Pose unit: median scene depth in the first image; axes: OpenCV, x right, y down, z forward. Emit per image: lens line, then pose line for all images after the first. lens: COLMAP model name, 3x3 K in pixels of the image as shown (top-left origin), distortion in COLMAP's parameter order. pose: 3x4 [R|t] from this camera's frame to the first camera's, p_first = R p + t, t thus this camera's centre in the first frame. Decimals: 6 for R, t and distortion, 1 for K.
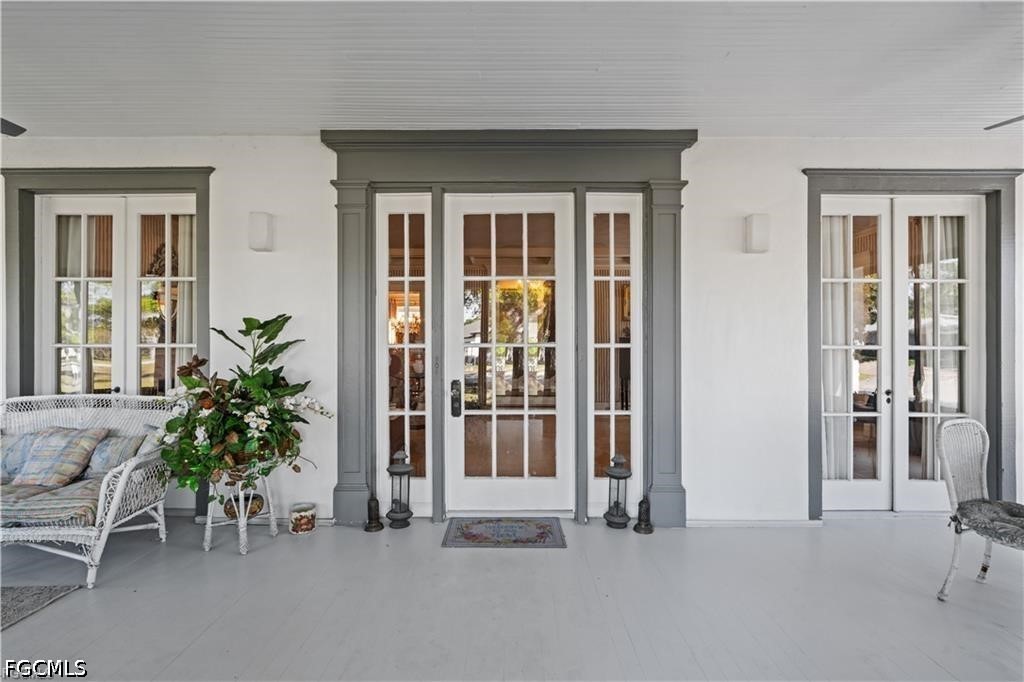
lens RADIAL K [[459.6, 0, 512.7], [0, 459.6, 343.1], [0, 0, 1]] dist [-0.012256, 0.005516]
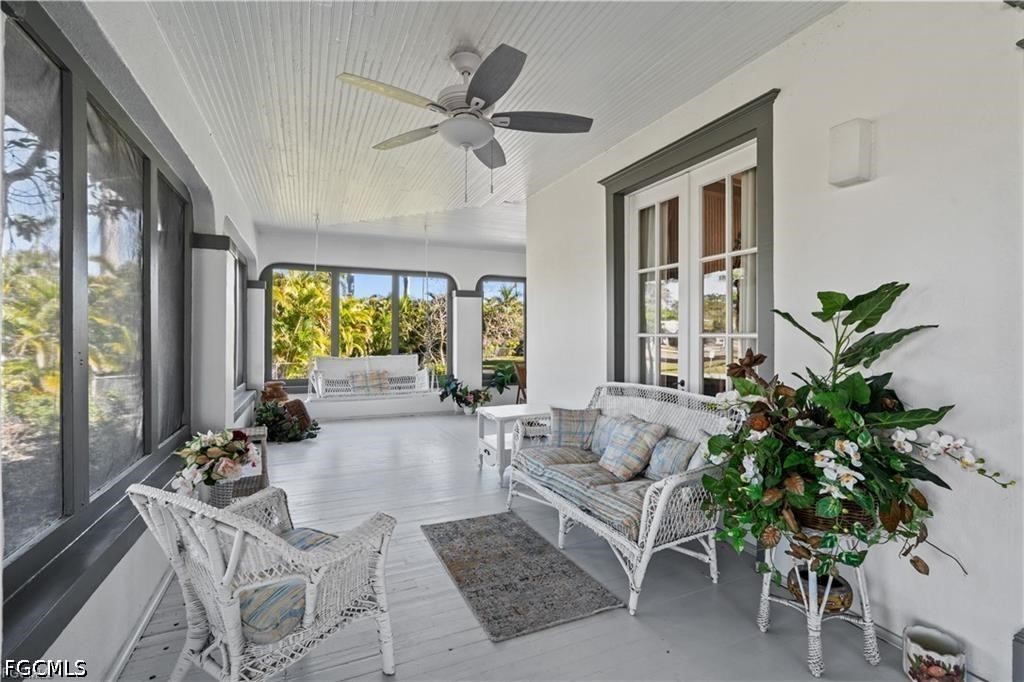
lens RADIAL K [[459.6, 0, 506.7], [0, 459.6, 336.1], [0, 0, 1]] dist [-0.012256, 0.005516]
pose [[0.393054, 0.003127, -0.919510, -0.172537], [0.003533, 0.999982, 0.004911, 0.000768], [0.919509, -0.005179, 0.393035, 0.348985]]
